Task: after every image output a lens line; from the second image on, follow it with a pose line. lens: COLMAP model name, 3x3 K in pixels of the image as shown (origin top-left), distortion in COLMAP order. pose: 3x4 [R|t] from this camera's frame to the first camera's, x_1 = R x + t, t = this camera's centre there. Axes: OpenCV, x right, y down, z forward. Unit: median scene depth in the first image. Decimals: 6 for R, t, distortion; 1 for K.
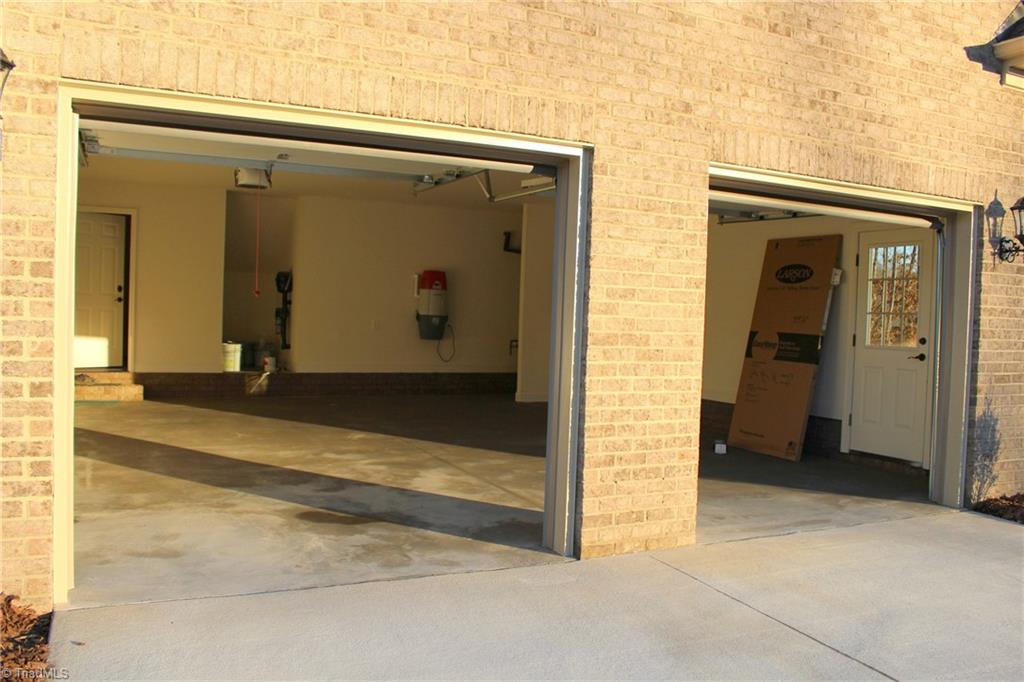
lens RADIAL K [[848.8, 0, 505.9], [0, 848.8, 346.6], [0, 0, 1]] dist [-0.155031, 0.126828]
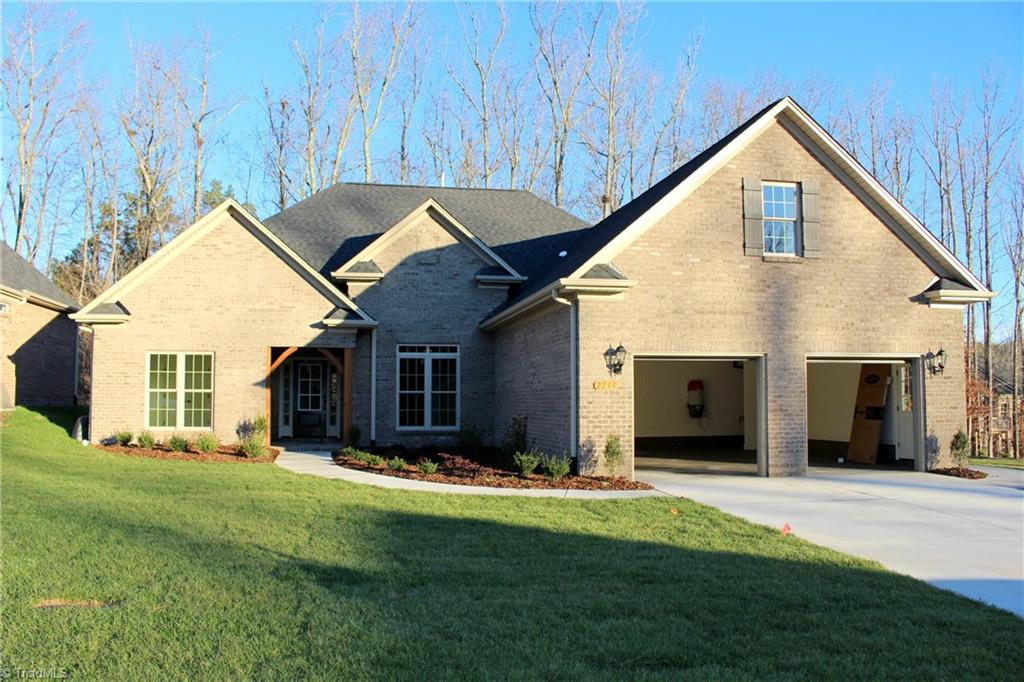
lens RADIAL K [[848.8, 0, 505.9], [0, 848.8, 346.6], [0, 0, 1]] dist [-0.155031, 0.126828]
pose [[0.967294, -0.048926, -0.248894, -0.053341], [0.022323, 0.993834, -0.108605, 0.057249], [0.252673, 0.099497, 0.962422, -1.867418]]
